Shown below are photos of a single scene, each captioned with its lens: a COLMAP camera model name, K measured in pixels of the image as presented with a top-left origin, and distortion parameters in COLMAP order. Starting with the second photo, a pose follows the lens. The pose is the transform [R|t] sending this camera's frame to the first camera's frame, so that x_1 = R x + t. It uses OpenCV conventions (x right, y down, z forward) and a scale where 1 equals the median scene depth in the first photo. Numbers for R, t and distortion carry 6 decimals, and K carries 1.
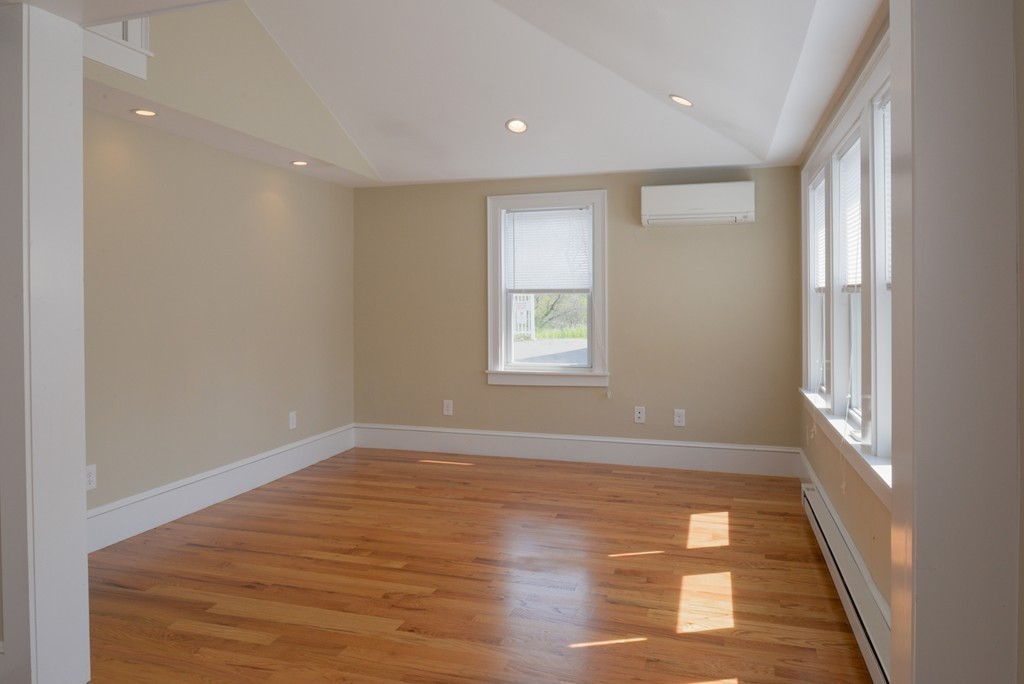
lens RADIAL K [[705.5, 0, 516.1], [0, 705.5, 305.4], [0, 0, 1]] dist [-0.015990, -0.003359]
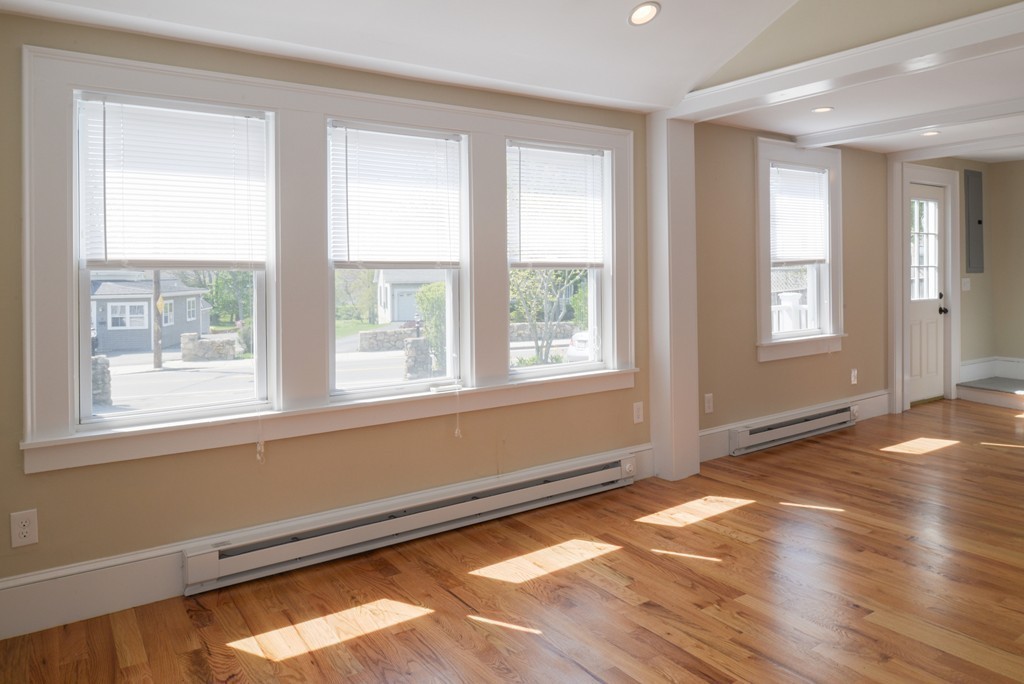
lens RADIAL K [[705.5, 0, 516.1], [0, 705.5, 305.4], [0, 0, 1]] dist [-0.015990, -0.003359]
pose [[-0.782142, -0.013383, 0.622957, -0.201211], [0.020547, 0.998672, 0.047252, -0.005698], [-0.622761, 0.049758, -0.780828, 1.079024]]
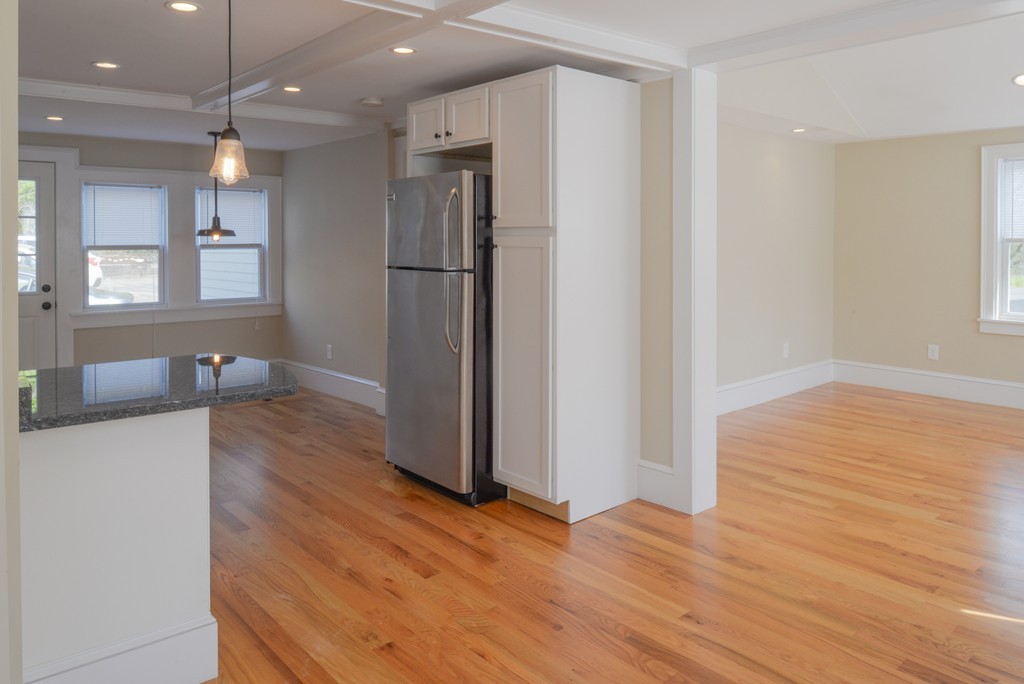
lens RADIAL K [[724.6, 0, 508.5], [0, 724.6, 246.4], [0, 0, 1]] dist [-0.024732, -0.003042]
pose [[0.846697, 0.013004, -0.531917, -0.076192], [-0.009784, 0.999913, 0.008872, -0.015951], [0.531986, -0.002308, 0.846750, -0.261156]]
